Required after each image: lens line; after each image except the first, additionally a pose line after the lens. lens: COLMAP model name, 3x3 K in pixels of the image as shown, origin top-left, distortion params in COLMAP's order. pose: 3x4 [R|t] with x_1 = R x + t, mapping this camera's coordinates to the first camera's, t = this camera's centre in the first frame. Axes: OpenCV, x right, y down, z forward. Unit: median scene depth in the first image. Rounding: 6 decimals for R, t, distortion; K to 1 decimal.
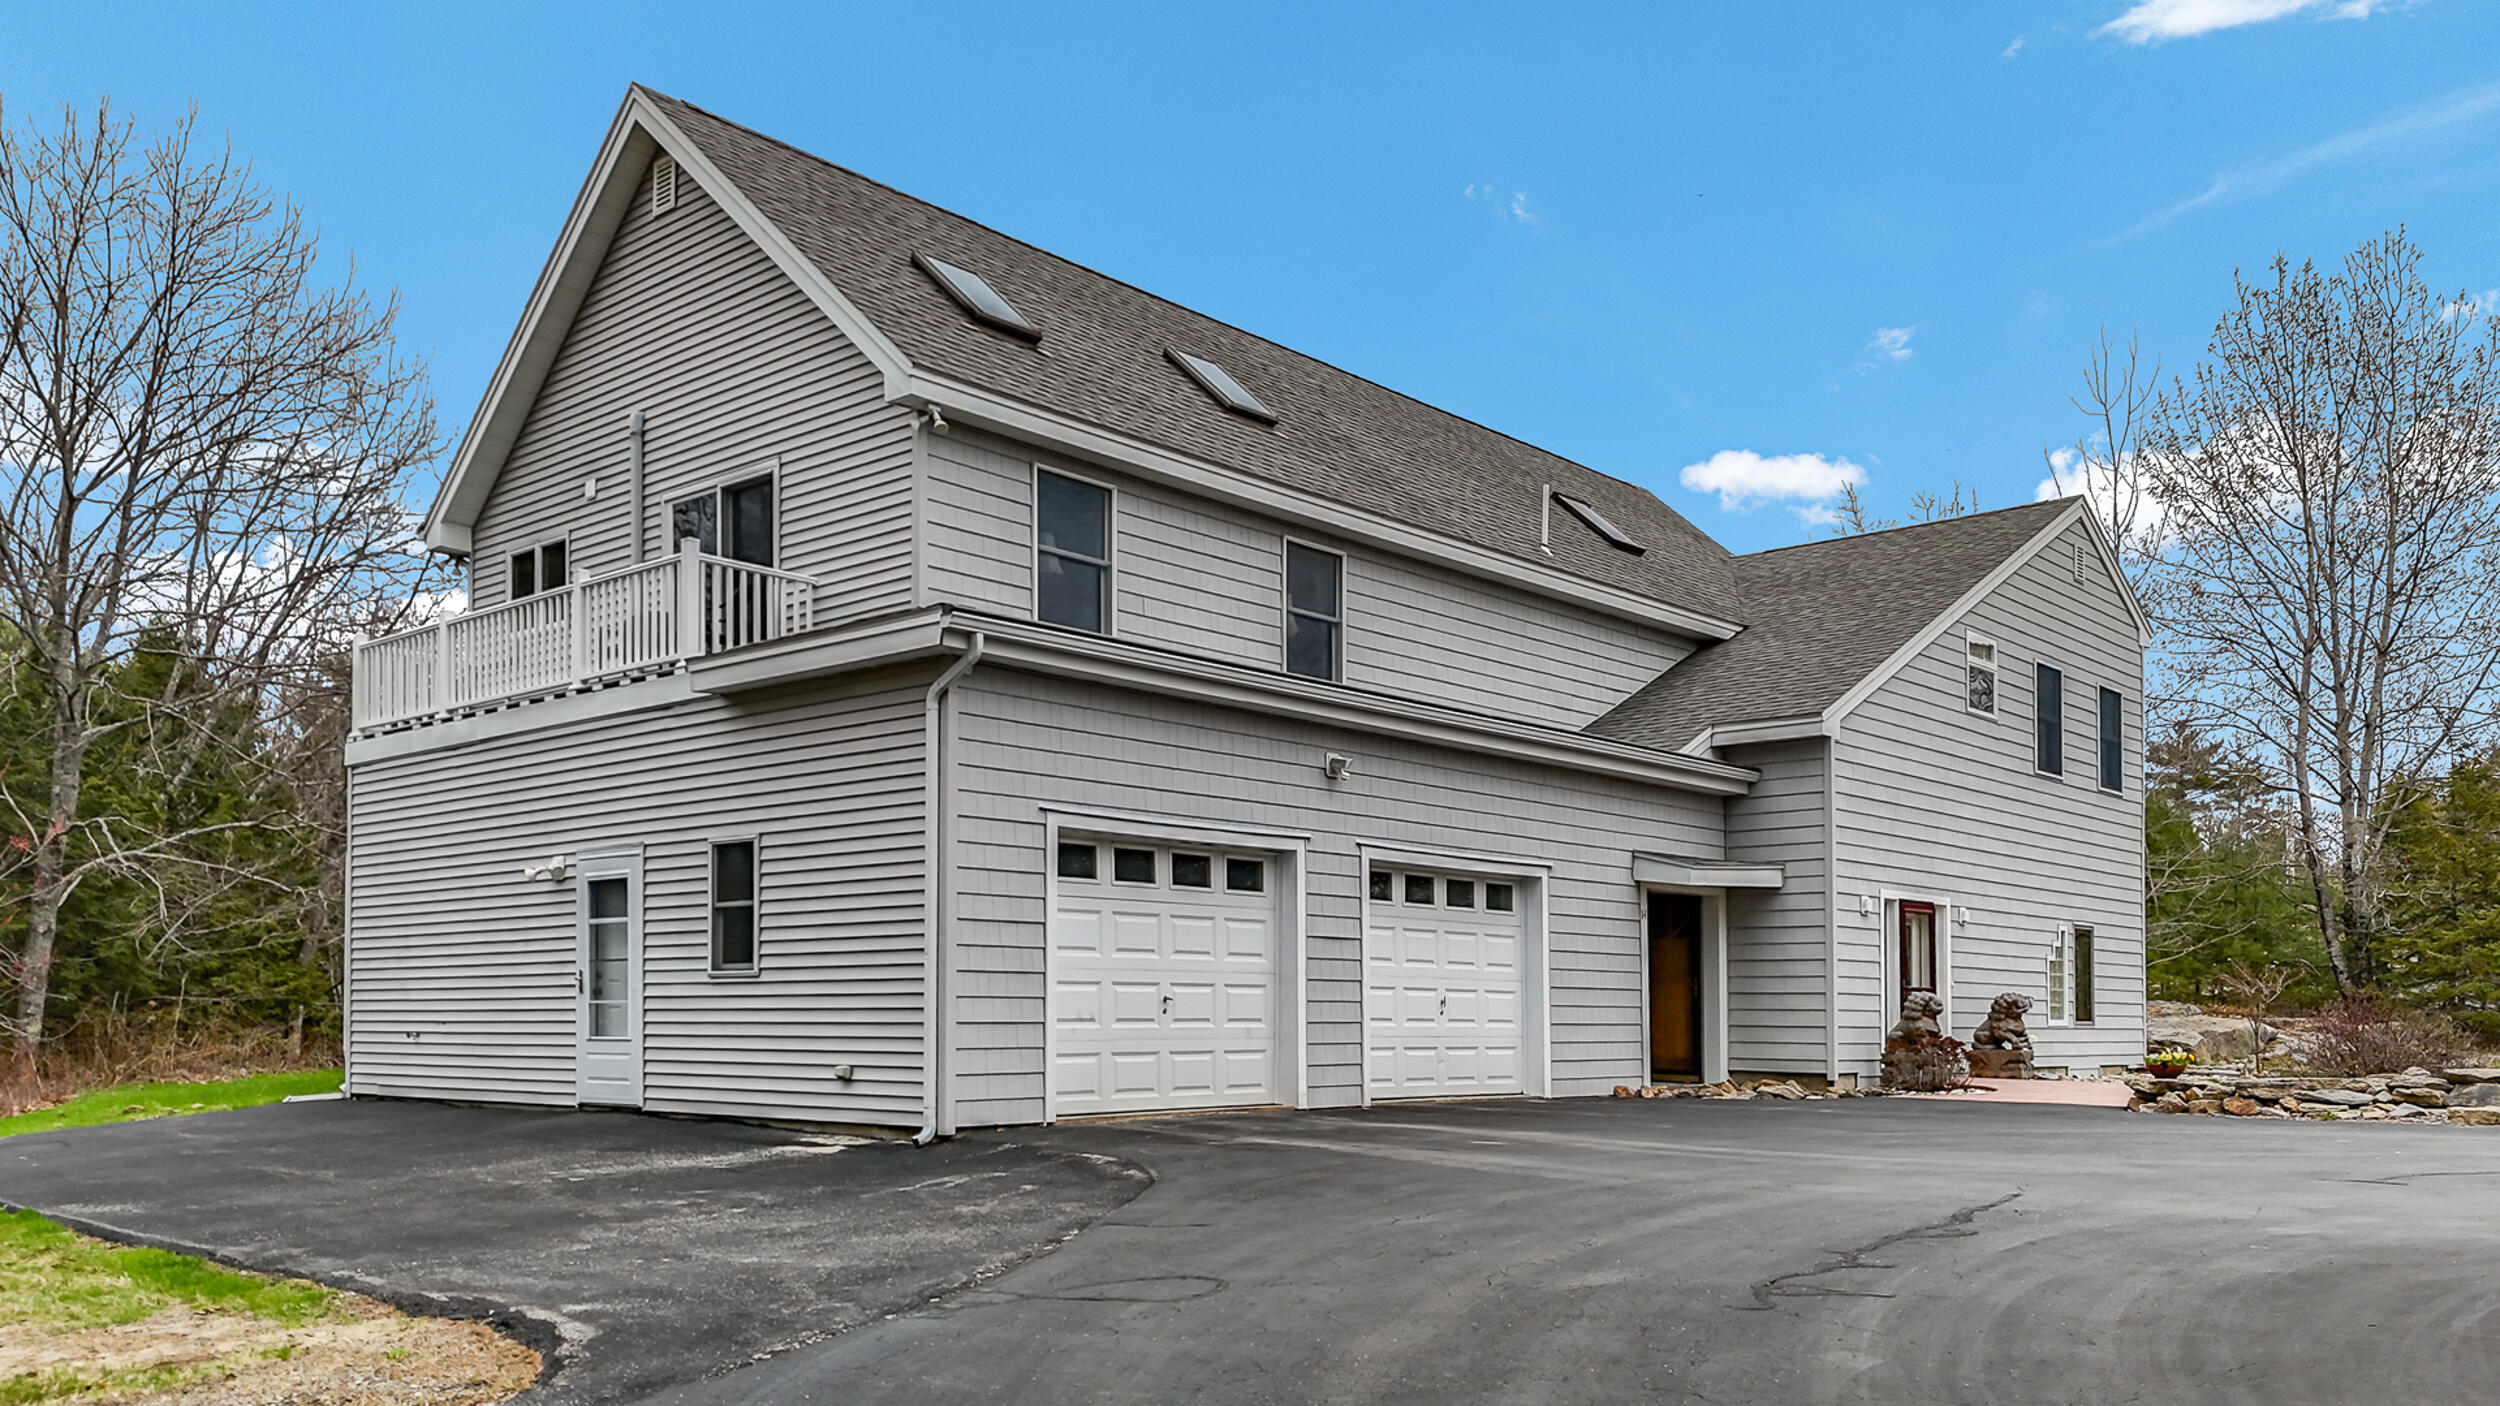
lens RADIAL K [[1853.4, 0, 1250.0], [0, 1853.4, 703.0], [0, 0, 1]] dist [0.075417, -0.077590]
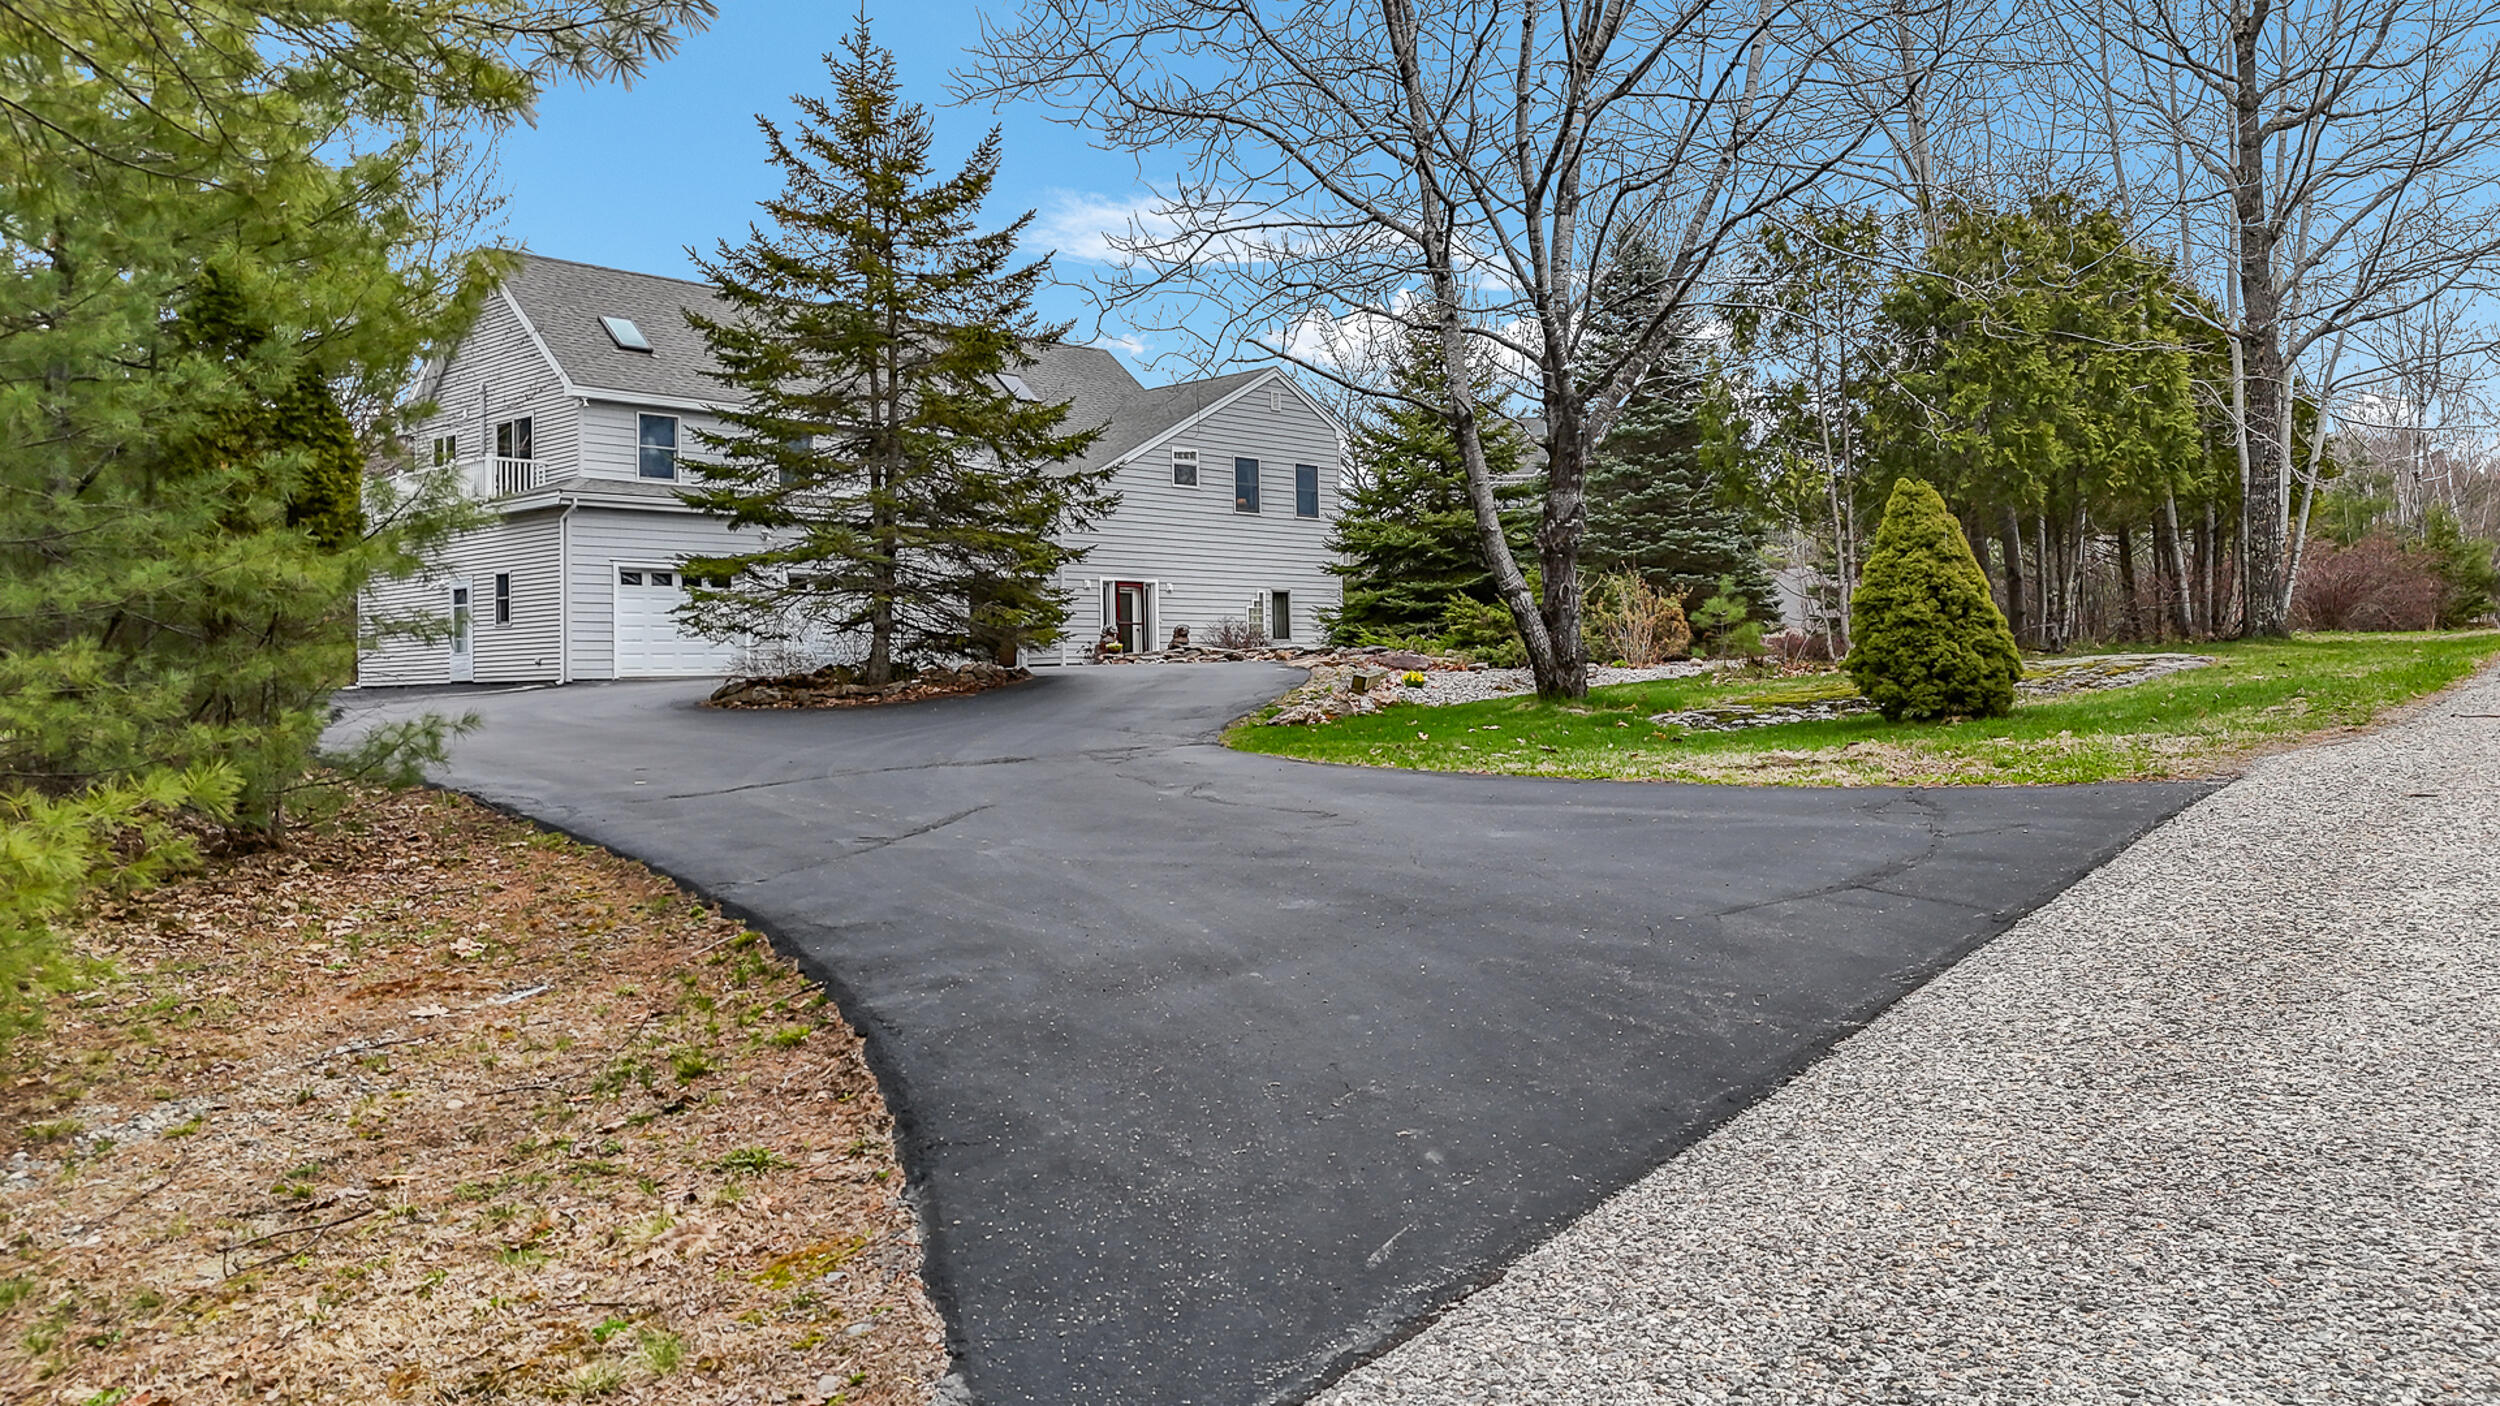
lens RADIAL K [[1853.4, 0, 1250.0], [0, 1853.4, 703.0], [0, 0, 1]] dist [0.075417, -0.077590]
pose [[0.996627, -0.017063, -0.080276, 0.855340], [0.030641, 0.984779, 0.171087, -0.145342], [0.076135, -0.172970, 0.981980, -1.358429]]
